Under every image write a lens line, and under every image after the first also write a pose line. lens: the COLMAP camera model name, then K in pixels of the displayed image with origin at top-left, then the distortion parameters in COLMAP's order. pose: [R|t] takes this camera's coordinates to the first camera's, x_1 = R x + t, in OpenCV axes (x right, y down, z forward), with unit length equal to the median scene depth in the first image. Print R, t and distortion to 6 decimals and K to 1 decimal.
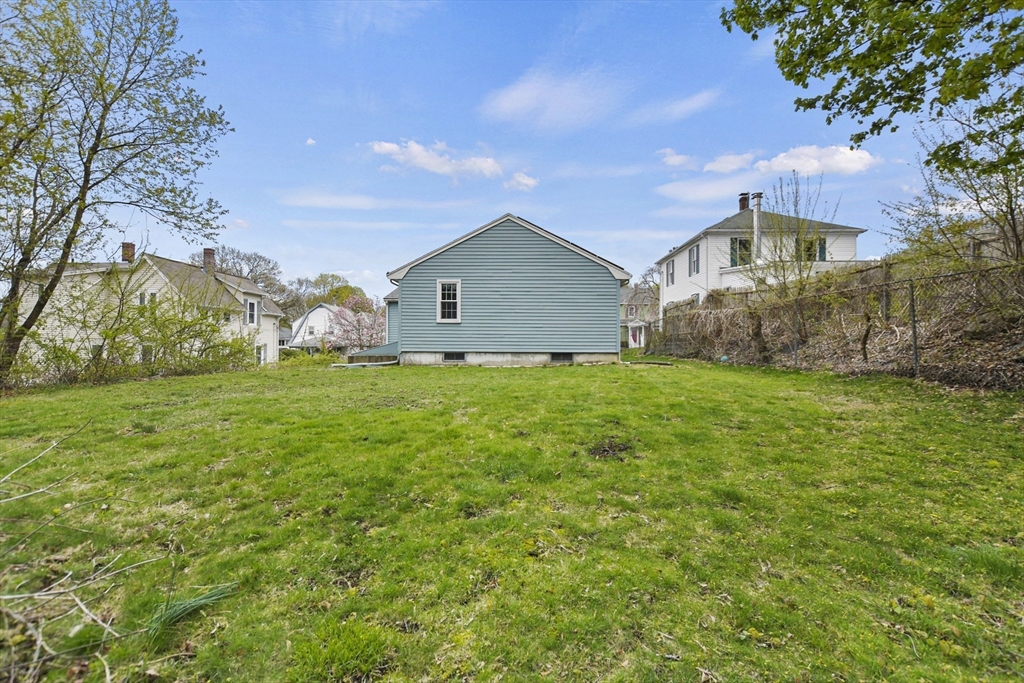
lens RADIAL K [[450.4, 0, 513.5], [0, 450.4, 346.7], [0, 0, 1]] dist [-0.013533, 0.004962]
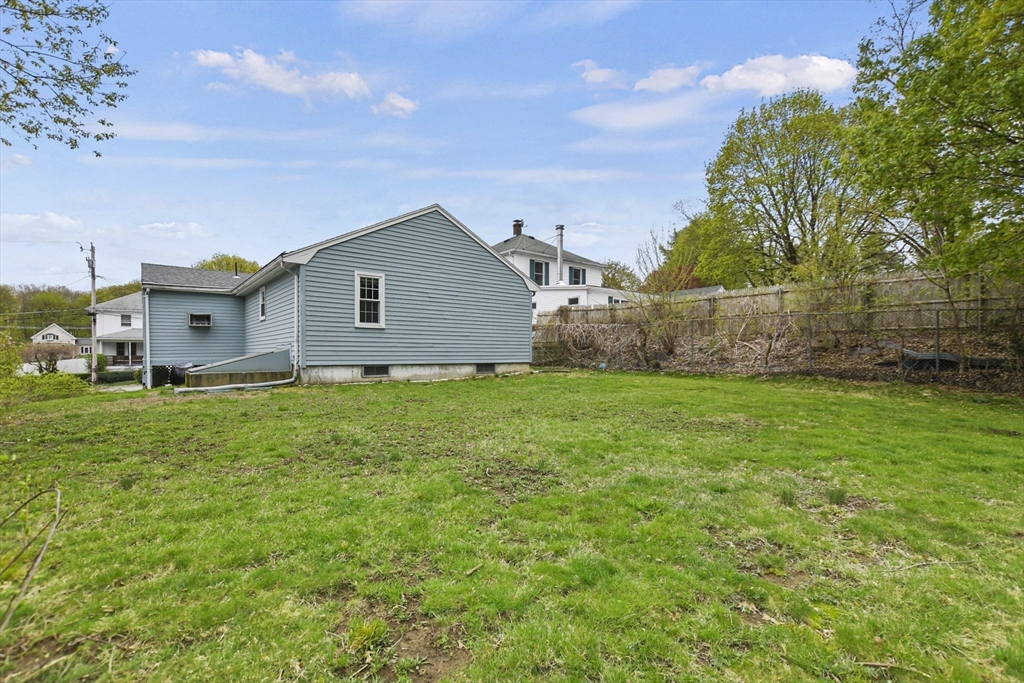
lens RADIAL K [[450.4, 0, 513.5], [0, 450.4, 346.7], [0, 0, 1]] dist [-0.013533, 0.004962]
pose [[0.779011, 0.004337, 0.626996, -0.437777], [0.005641, 0.999887, -0.013925, -0.007859], [-0.626985, 0.014385, 0.778898, 0.235841]]
